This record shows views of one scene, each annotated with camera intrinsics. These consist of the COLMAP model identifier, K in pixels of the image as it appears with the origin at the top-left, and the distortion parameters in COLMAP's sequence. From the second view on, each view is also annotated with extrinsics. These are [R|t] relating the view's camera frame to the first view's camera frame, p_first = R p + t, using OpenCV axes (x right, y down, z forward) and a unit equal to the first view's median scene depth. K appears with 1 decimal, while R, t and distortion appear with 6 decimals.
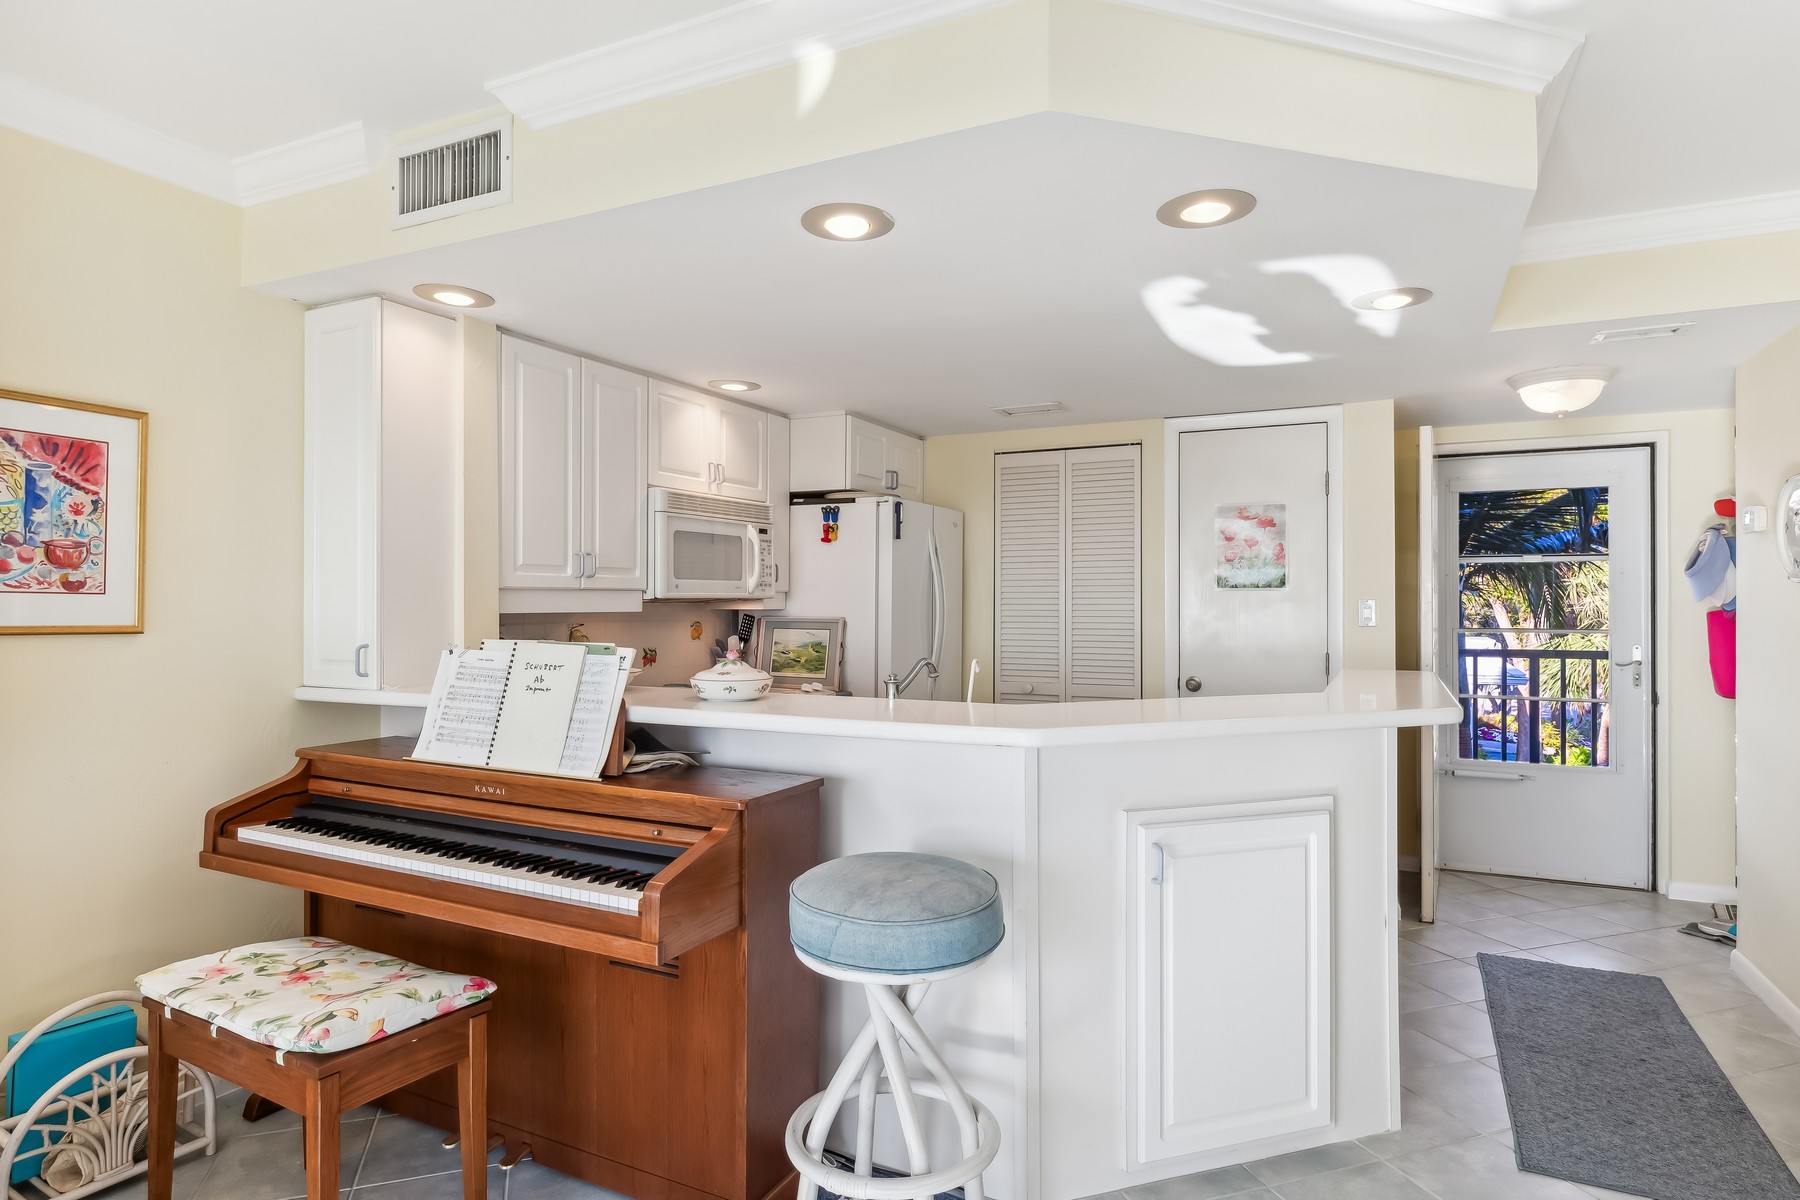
lens RADIAL K [[1003.5, 0, 903.1], [0, 1003.5, 607.5], [0, 0, 1]] dist [-0.007077, -0.000827]
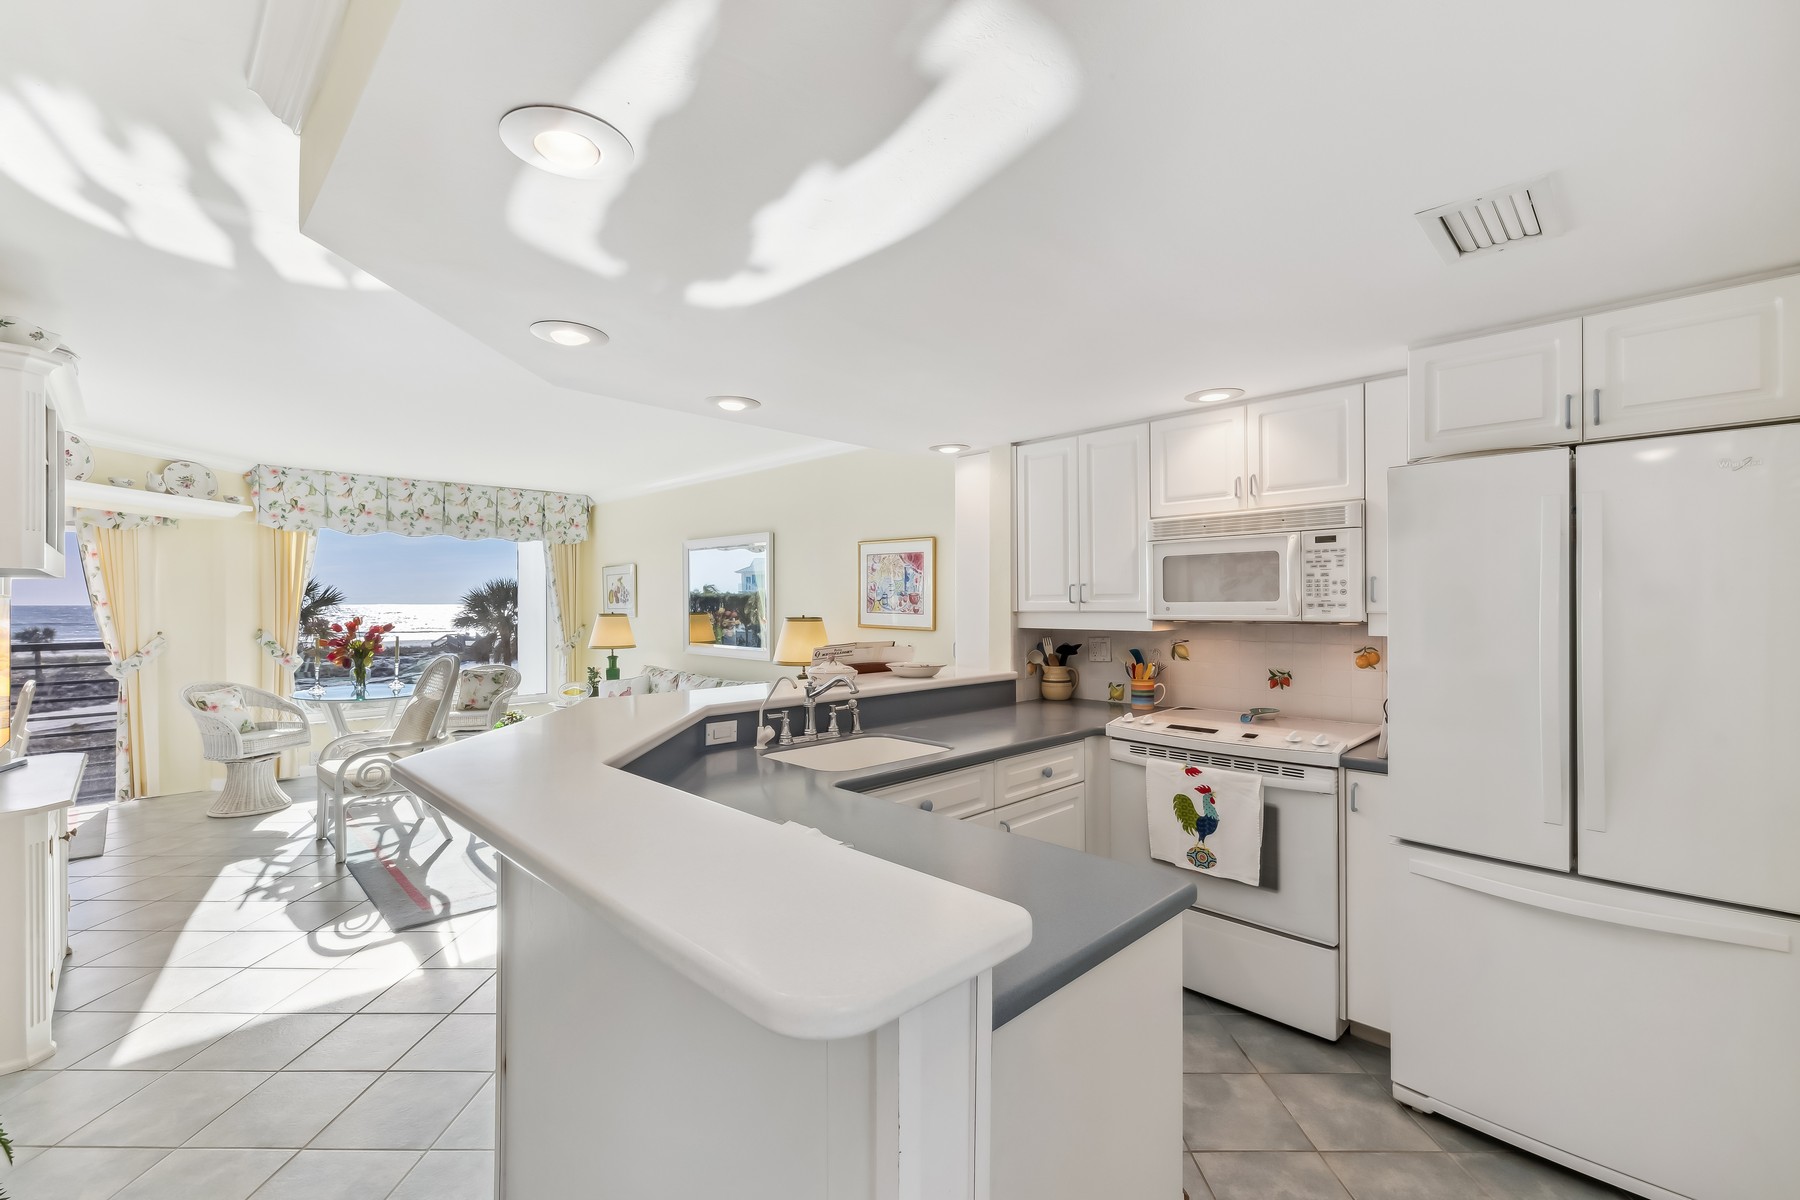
lens RADIAL K [[768.4, 0, 896.4], [0, 768.4, 599.9], [0, 0, 1]] dist [-0.001167, -0.000522]
pose [[-0.331463, -0.002747, -0.943464, 0.646967], [-0.003267, 0.999993, -0.001764, -0.029522], [0.943463, 0.002498, -0.331469, 1.021585]]
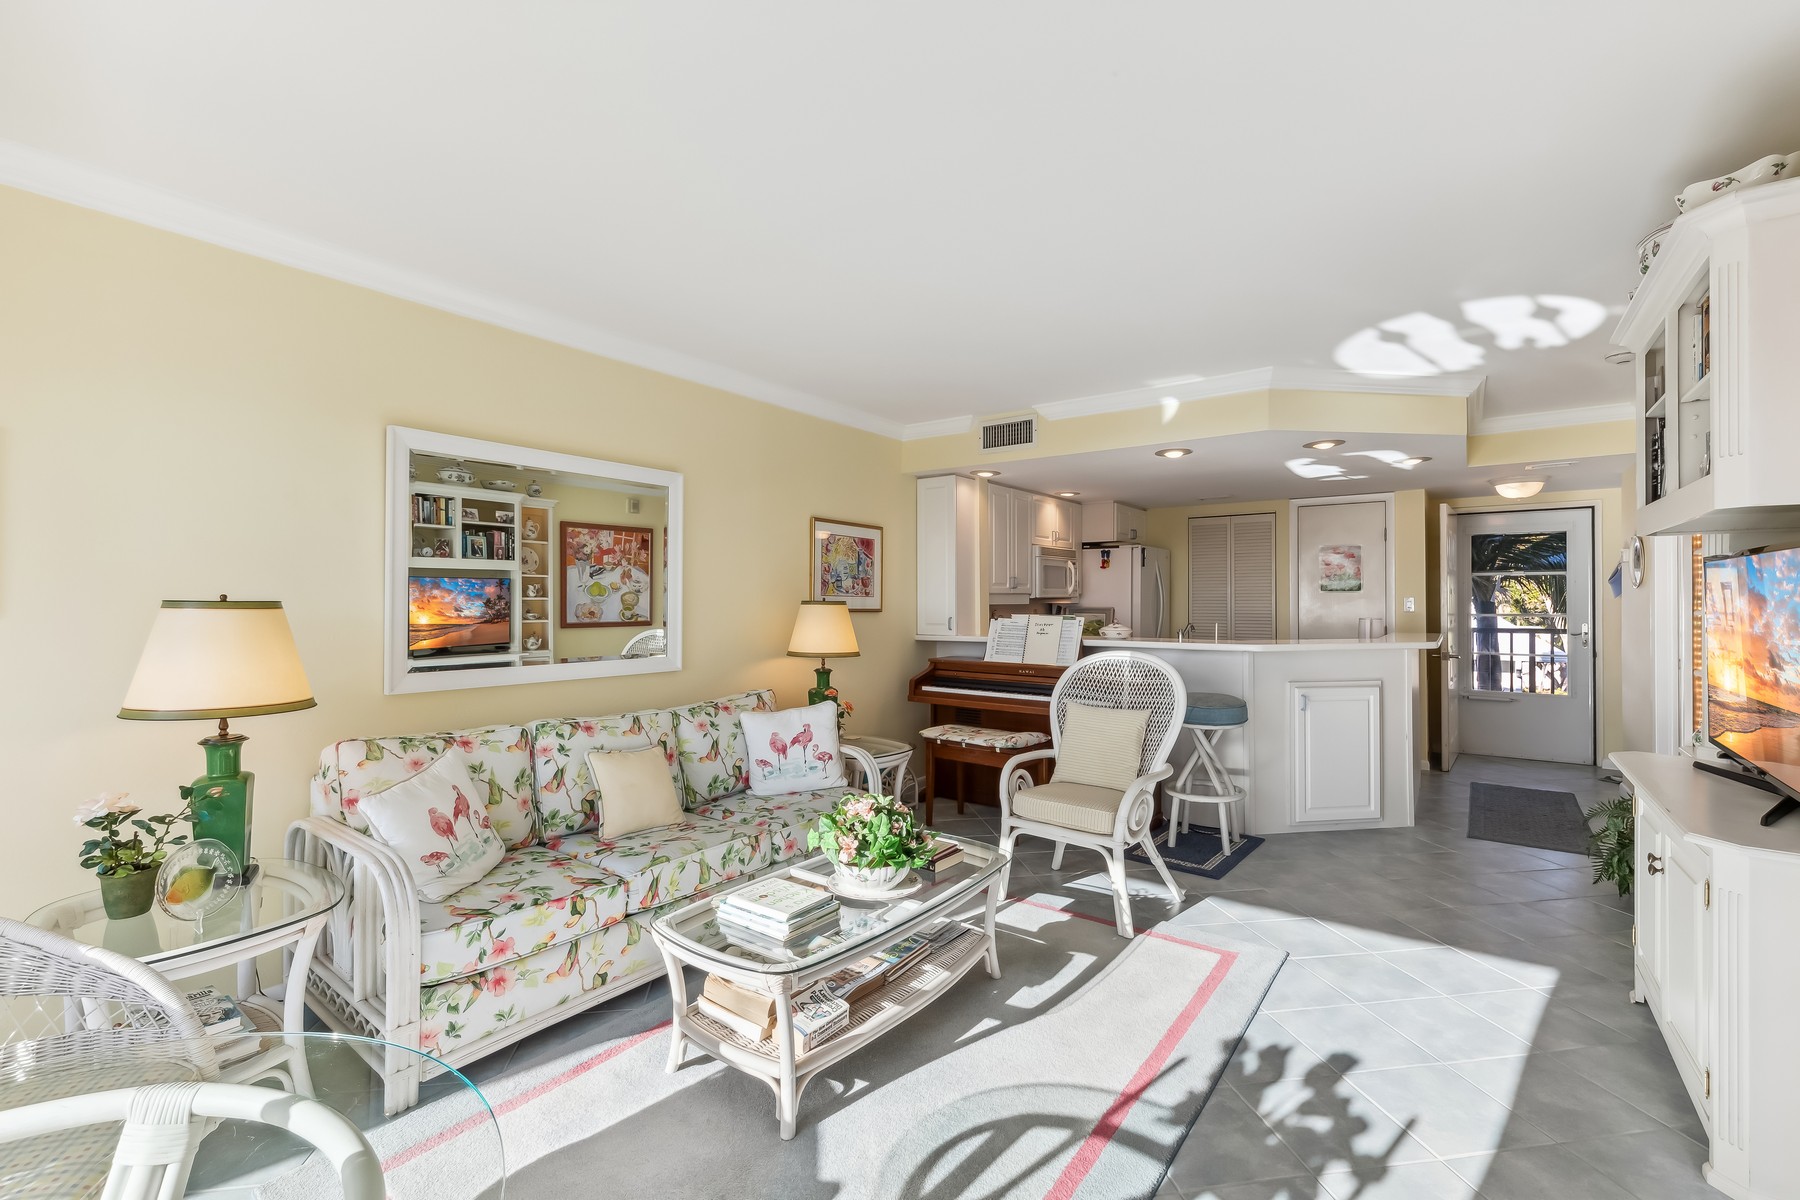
lens RADIAL K [[768.4, 0, 900.6], [0, 768.4, 598.5], [0, 0, 1]] dist [-0.001167, -0.000522]
pose [[0.983426, -0.002009, -0.181299, -0.235200], [0.001037, 0.999985, -0.005459, 0.001361], [0.181308, 0.005180, 0.983413, -0.651864]]
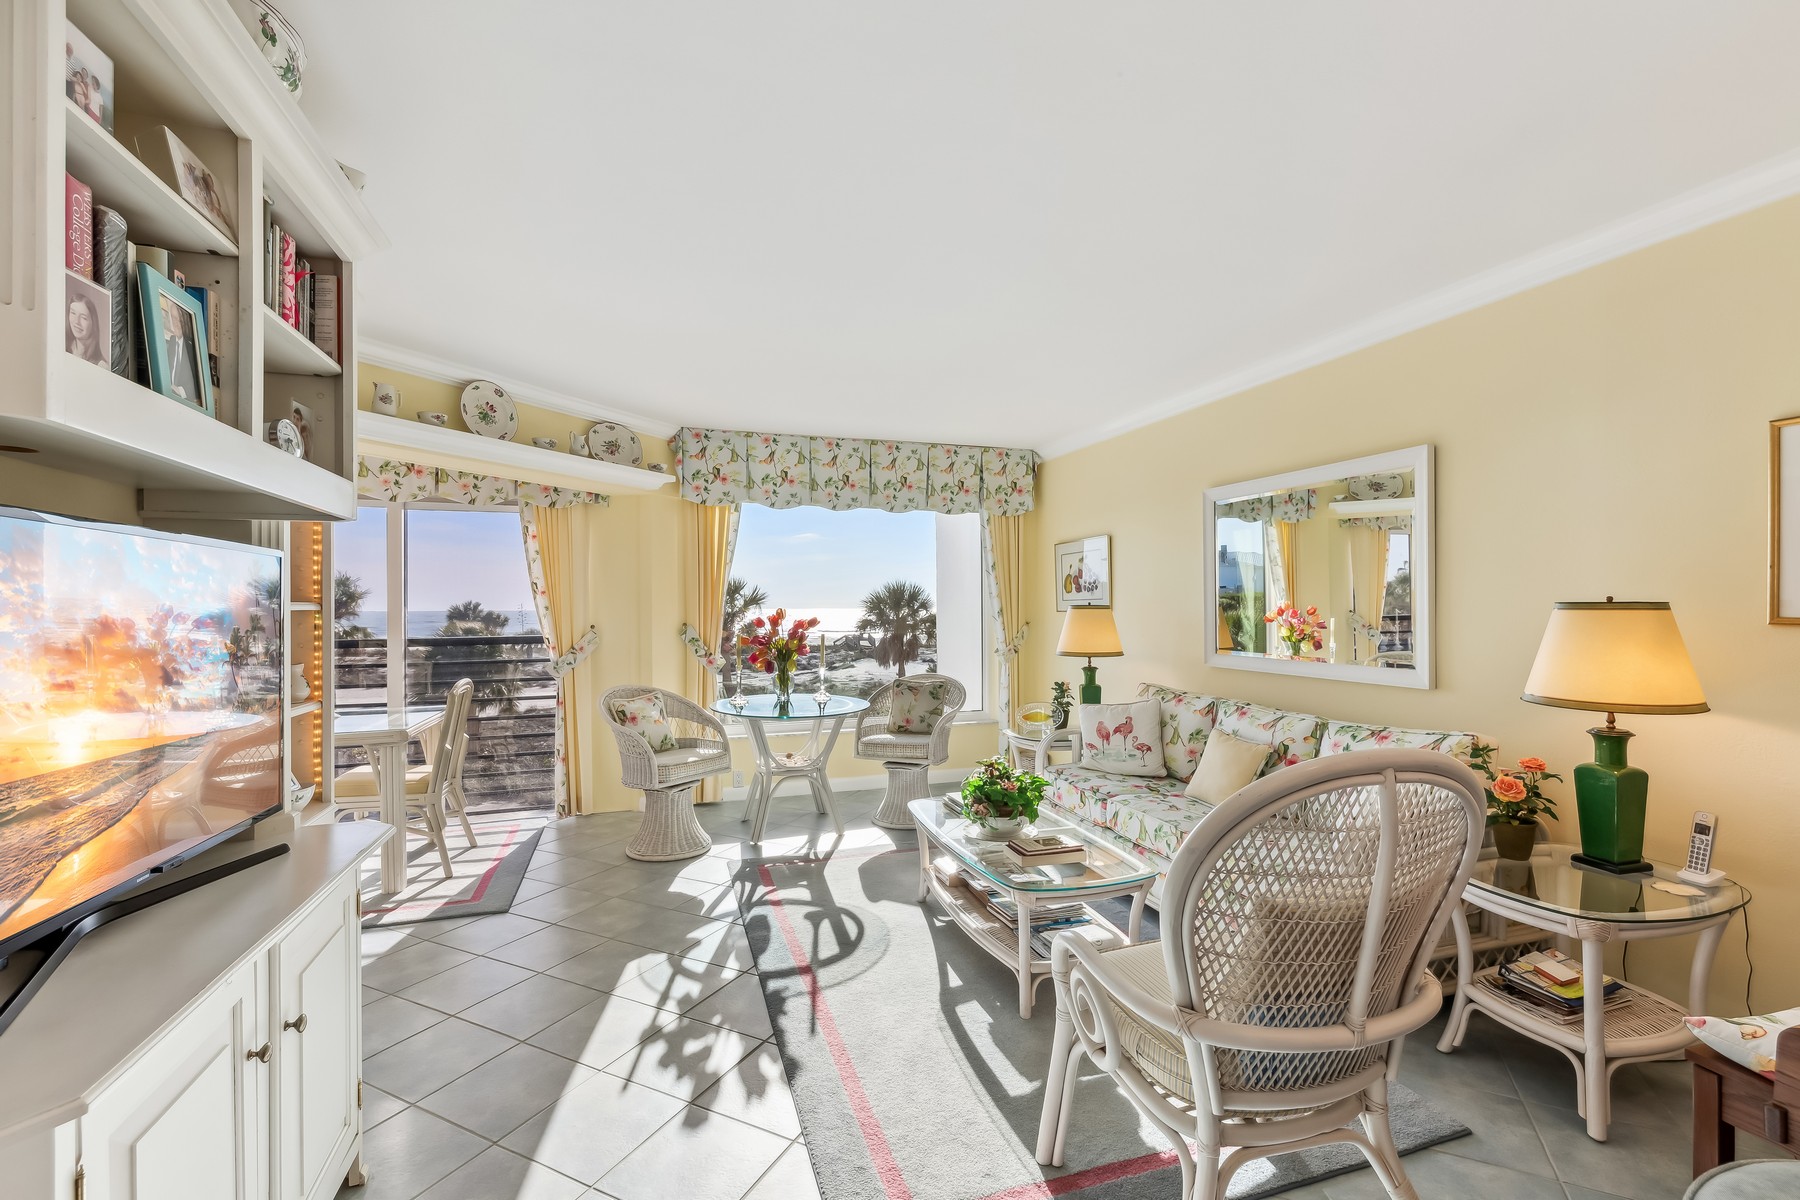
lens RADIAL K [[784.2, 0, 888.4], [0, 784.2, 604.6], [0, 0, 1]] dist [-0.004919, -0.000297]
pose [[-0.721410, 0.000428, -0.692508, 0.274129], [0.001158, 0.999999, -0.000588, 0.000830], [0.692507, -0.001226, -0.721410, 0.483423]]
